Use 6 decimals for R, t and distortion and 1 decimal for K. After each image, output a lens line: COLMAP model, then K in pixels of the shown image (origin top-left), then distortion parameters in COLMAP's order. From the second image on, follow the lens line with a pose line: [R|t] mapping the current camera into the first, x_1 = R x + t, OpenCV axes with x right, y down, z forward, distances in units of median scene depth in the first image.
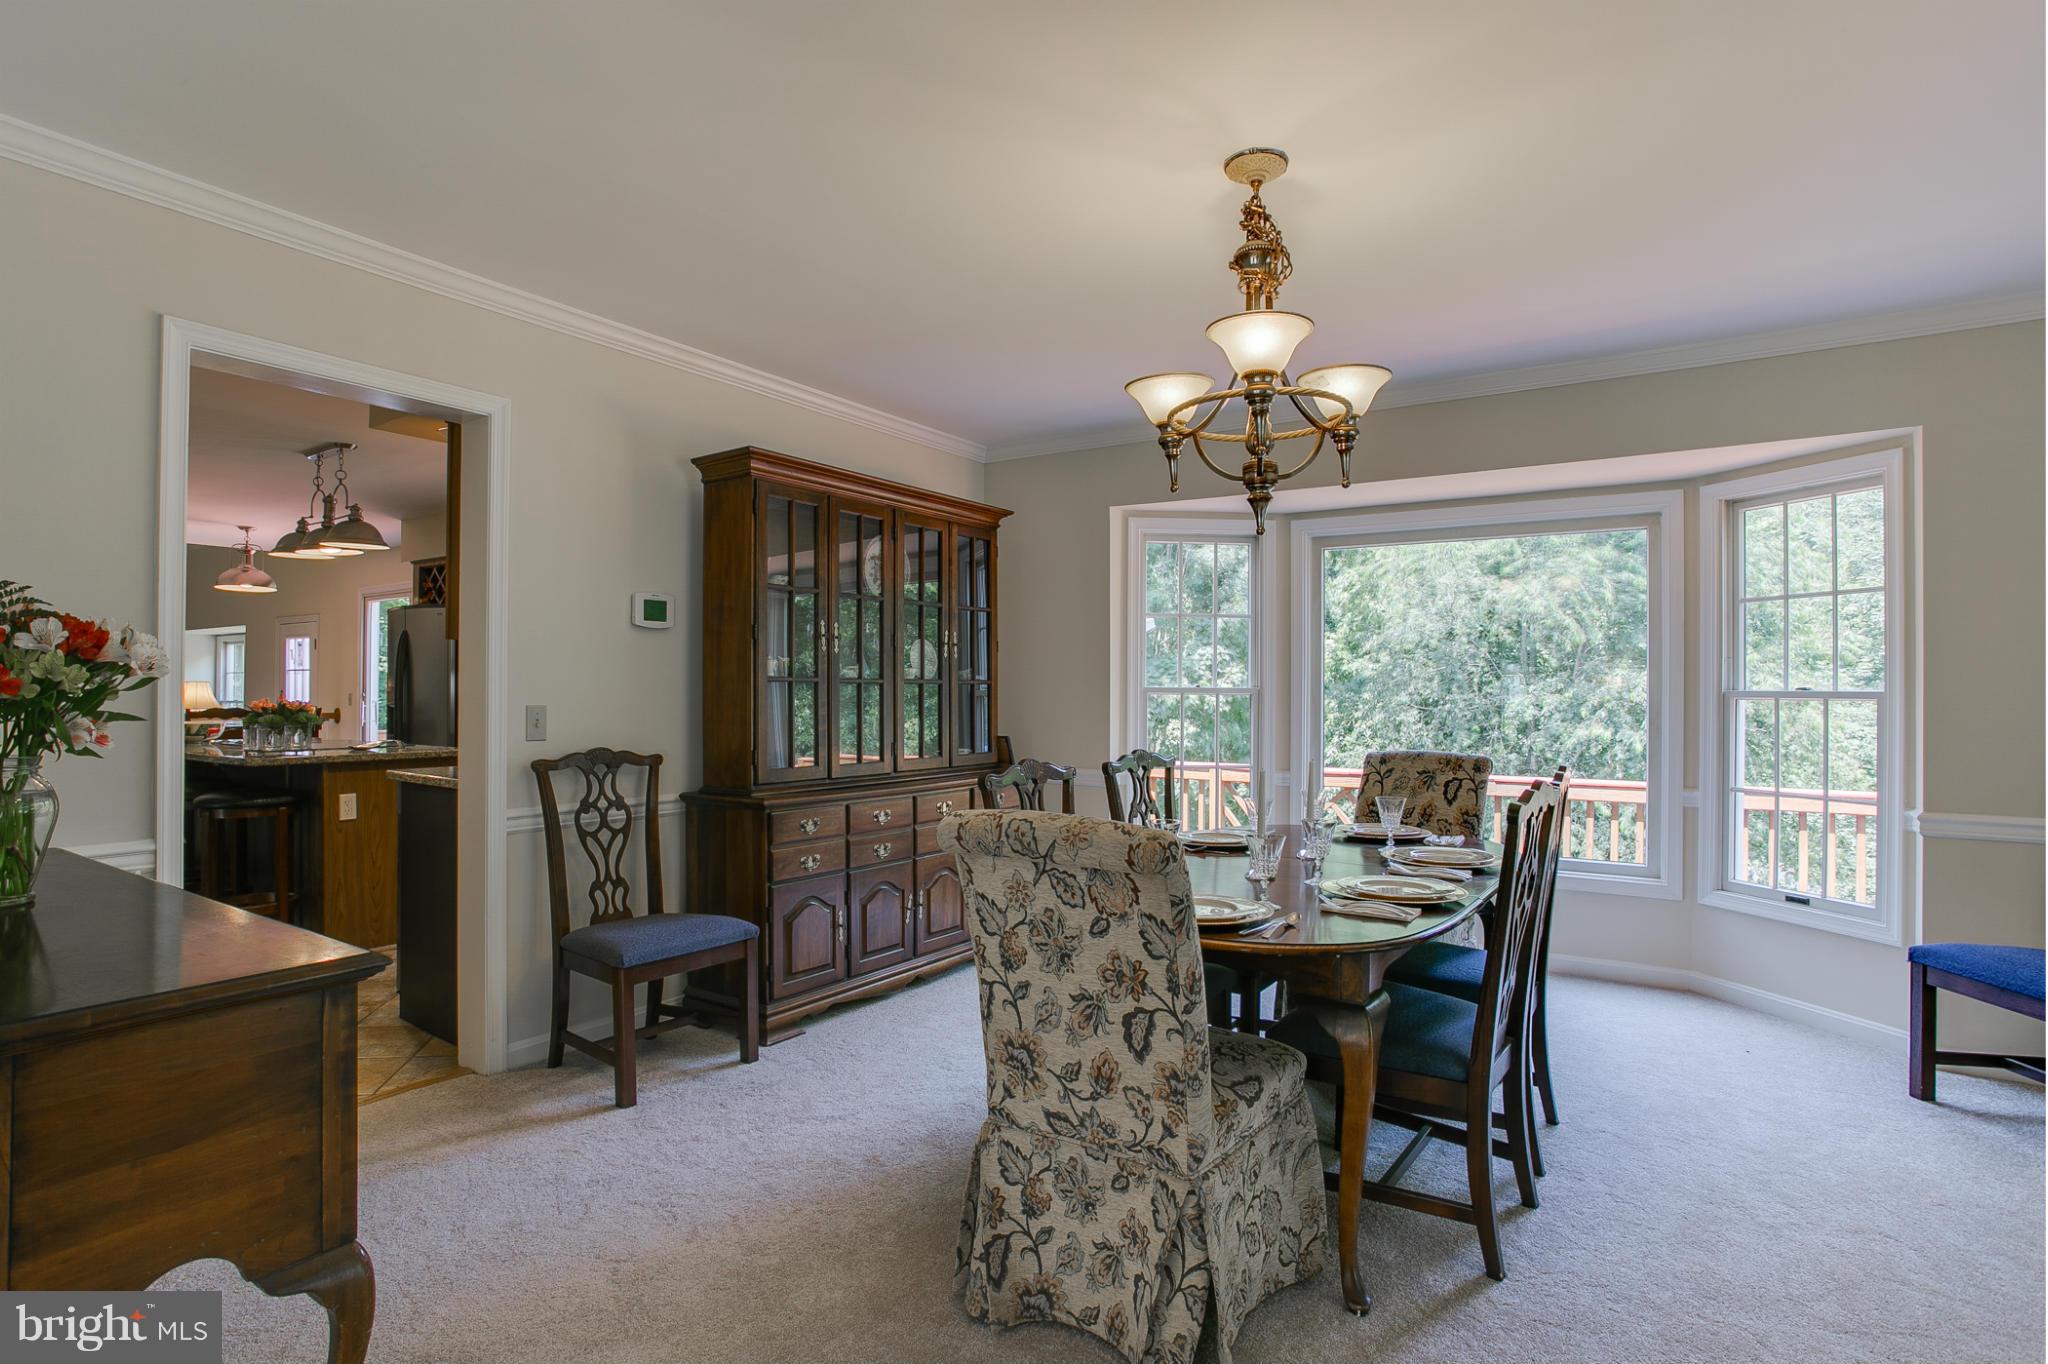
lens RADIAL K [[1031.0, 0, 1016.5], [0, 1031.0, 680.4], [0, 0, 1]] dist [-0.069031, 0.032780]
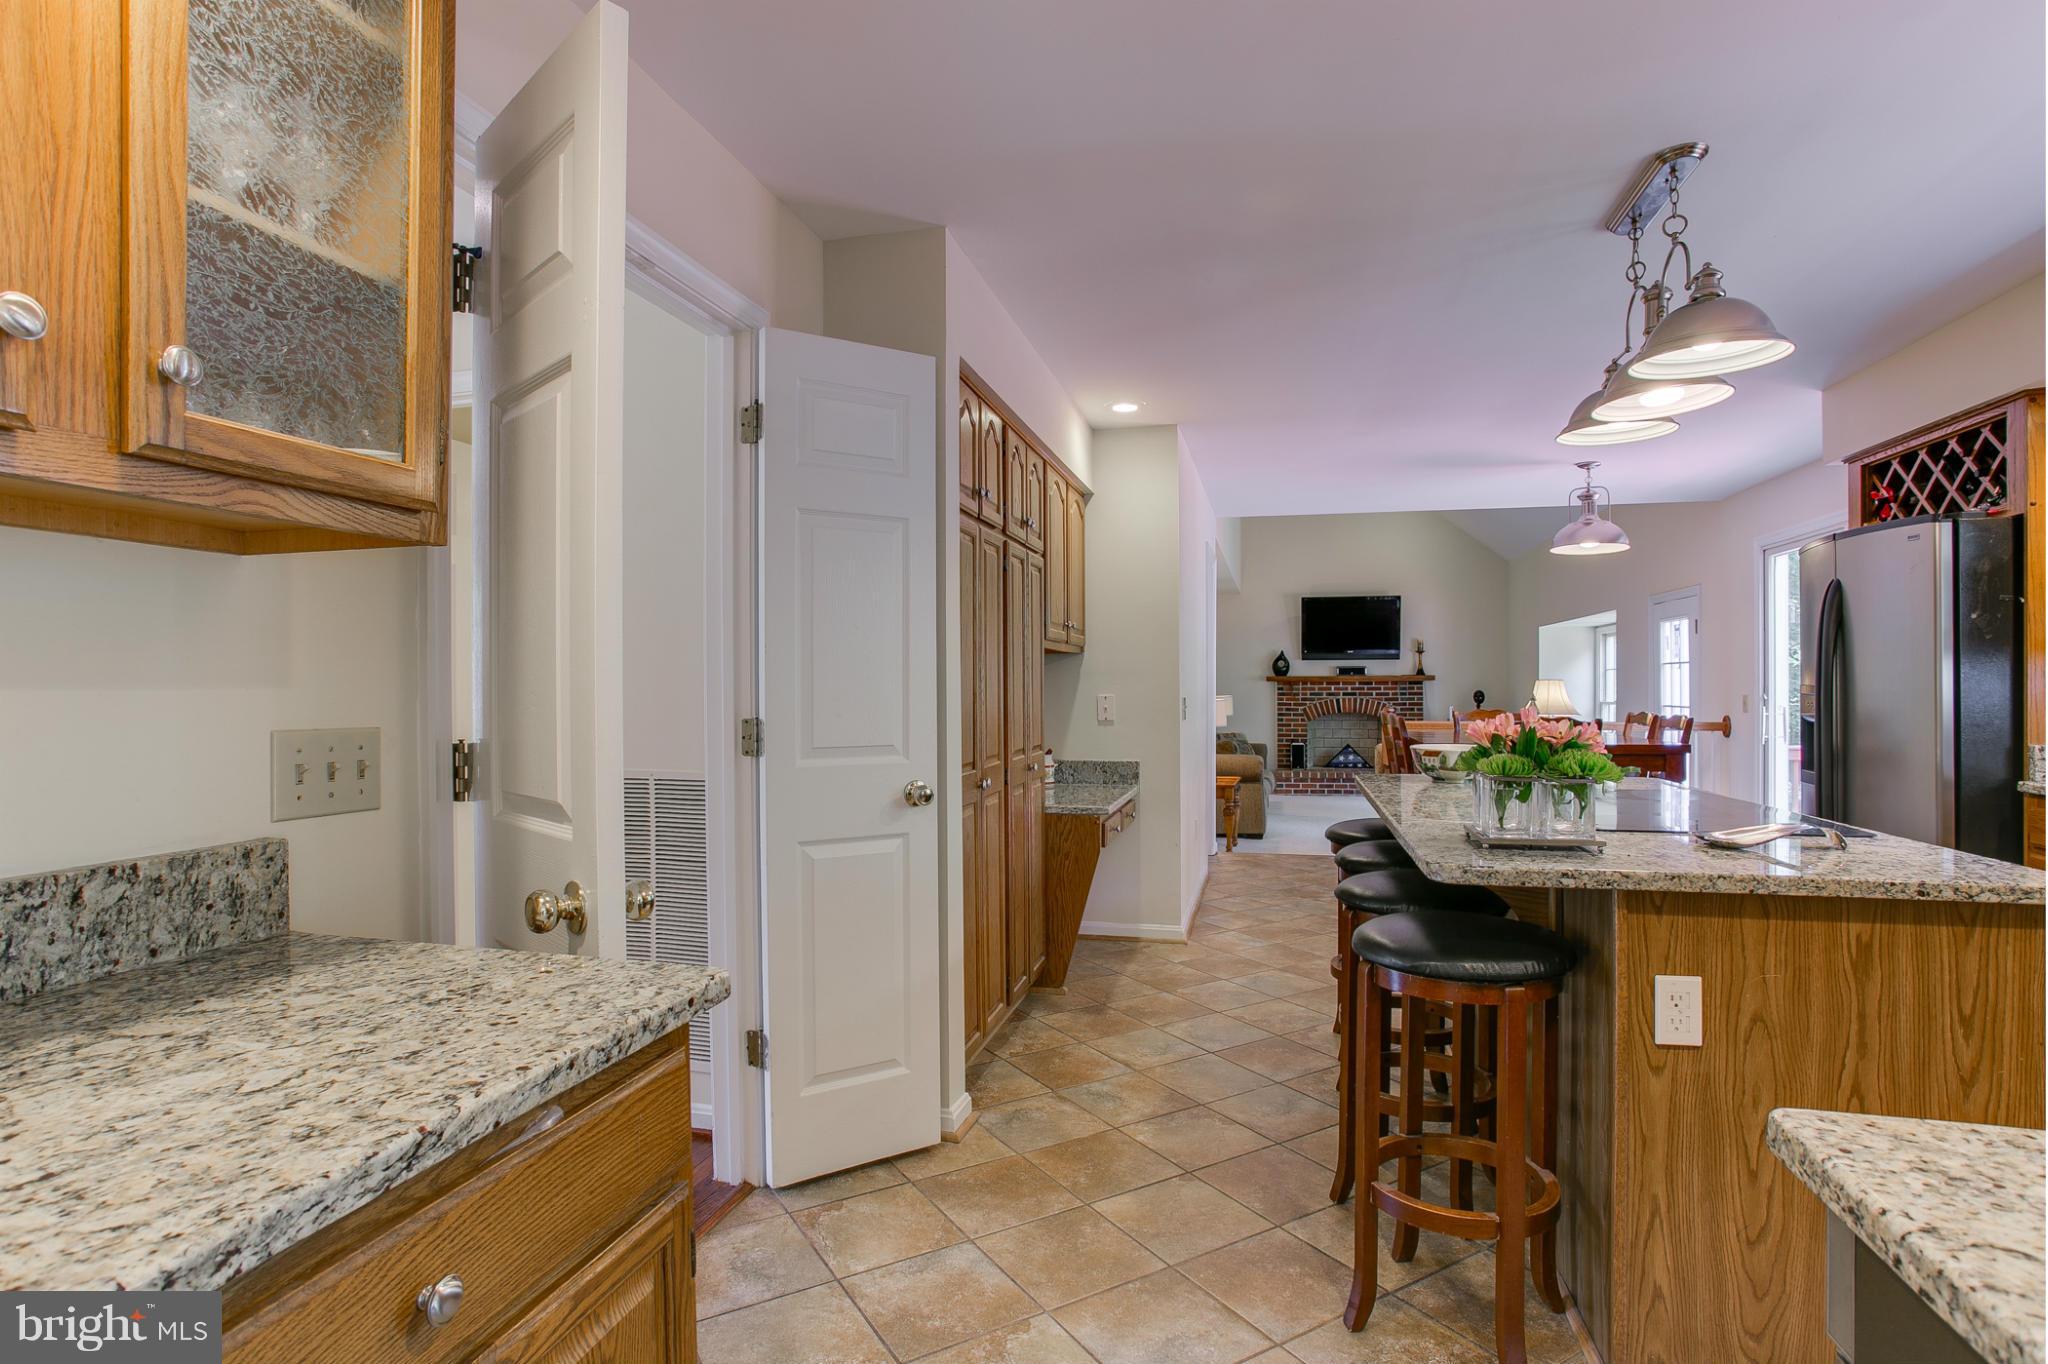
lens RADIAL K [[1031.0, 0, 1016.5], [0, 1031.0, 680.4], [0, 0, 1]] dist [-0.069031, 0.032780]
pose [[0.337406, -0.008861, -0.941318, -0.234851], [0.010396, 0.999930, -0.005686, 0.002257], [0.941302, -0.007867, 0.337474, 0.380637]]
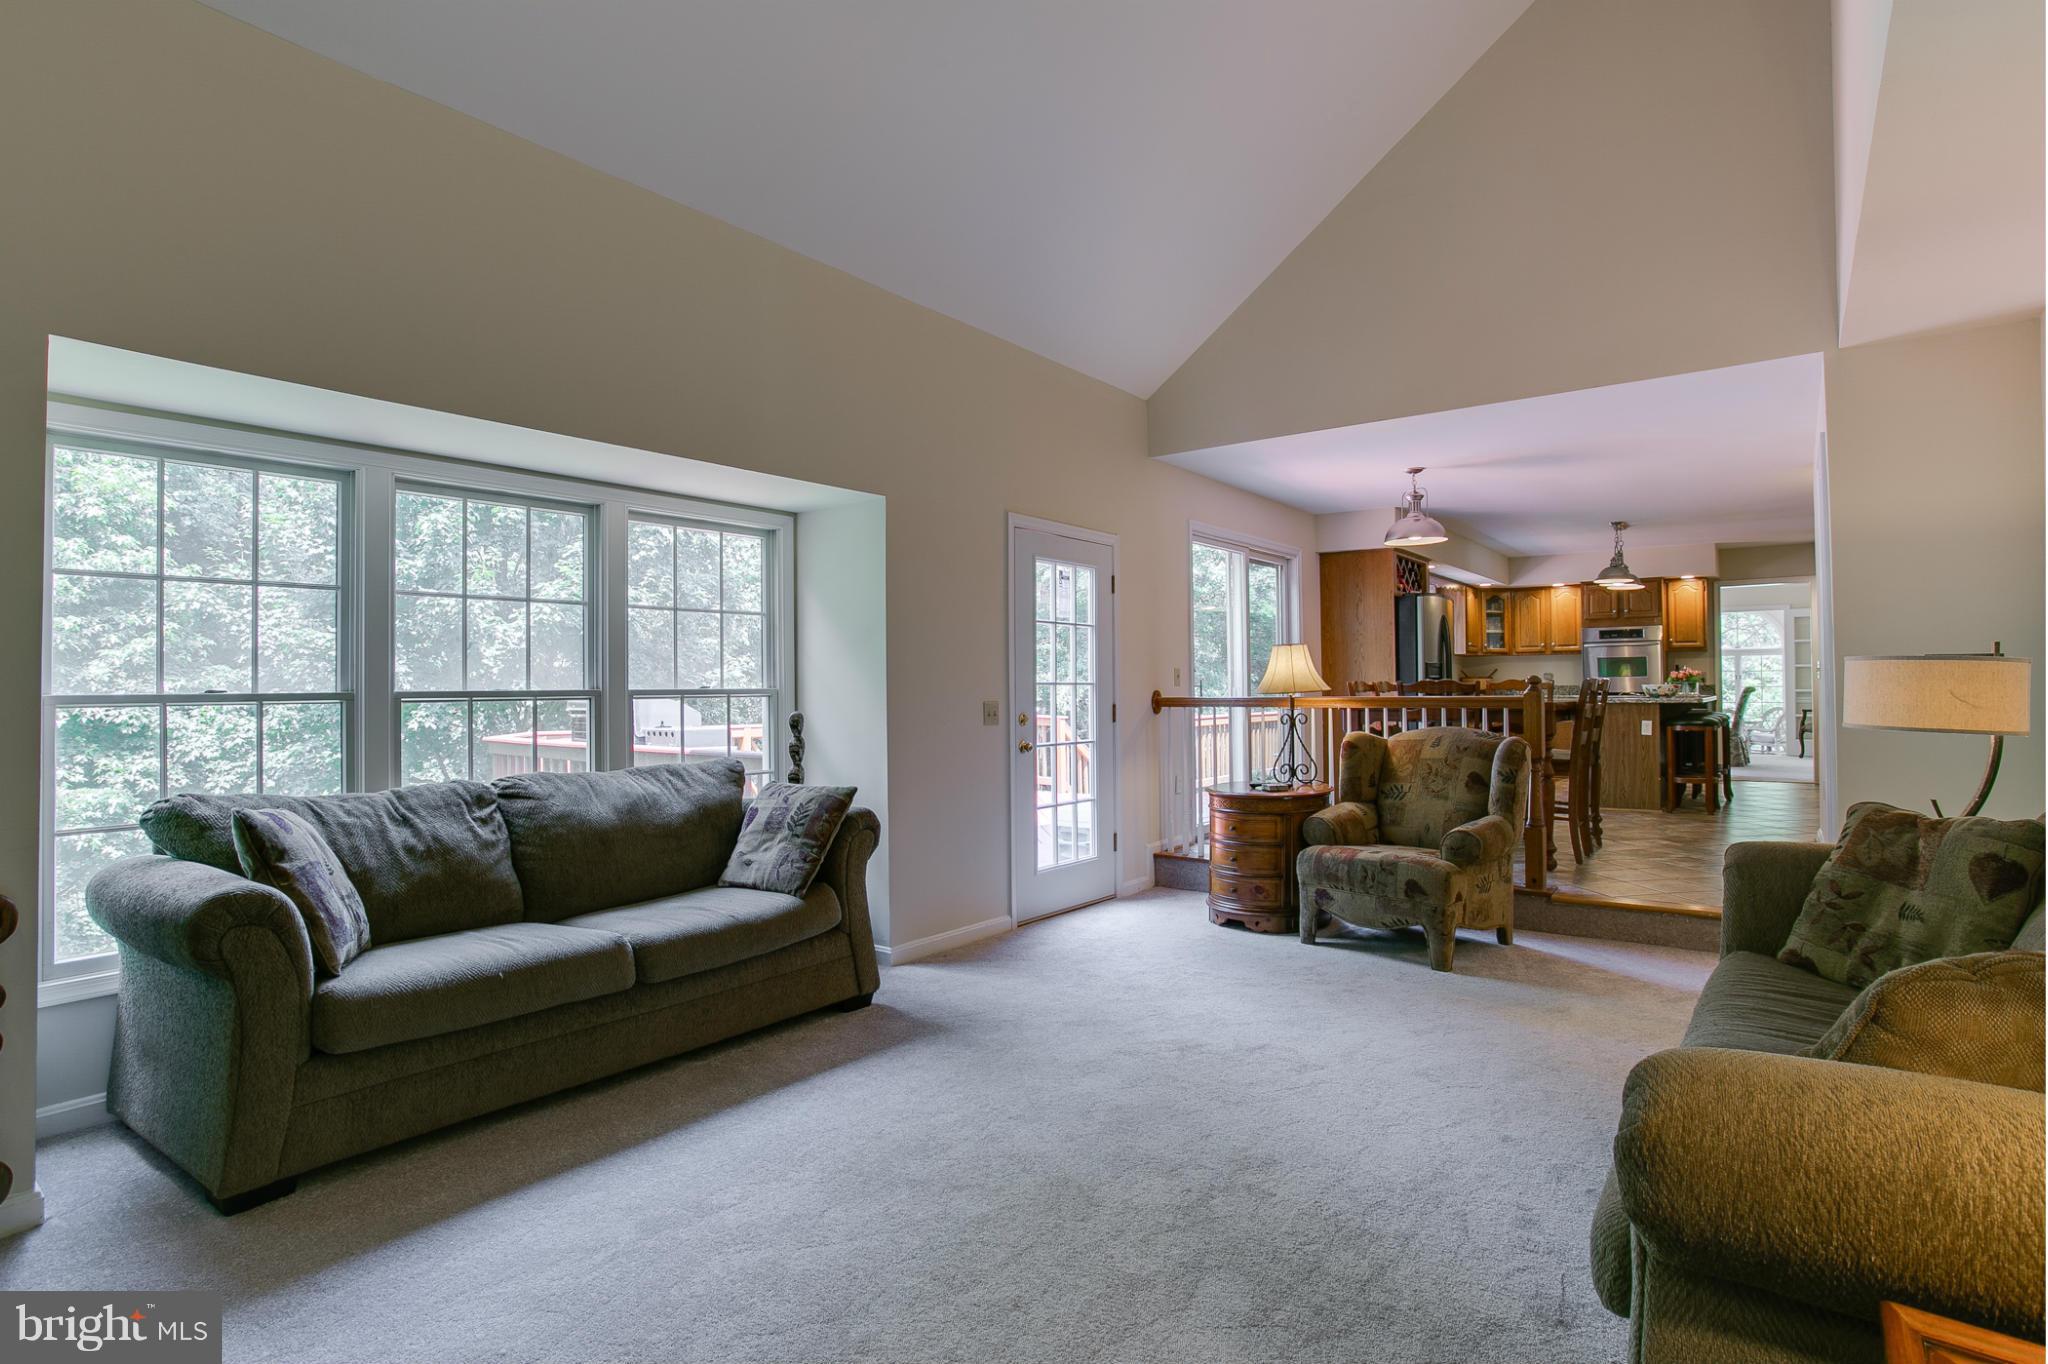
lens RADIAL K [[1031.0, 0, 1016.5], [0, 1031.0, 680.4], [0, 0, 1]] dist [-0.069031, 0.032780]
pose [[0.064469, 0.004675, 0.997909, -1.666595], [0.001487, 0.999987, -0.004781, 0.028166], [-0.997919, 0.001792, 0.064462, 1.301160]]
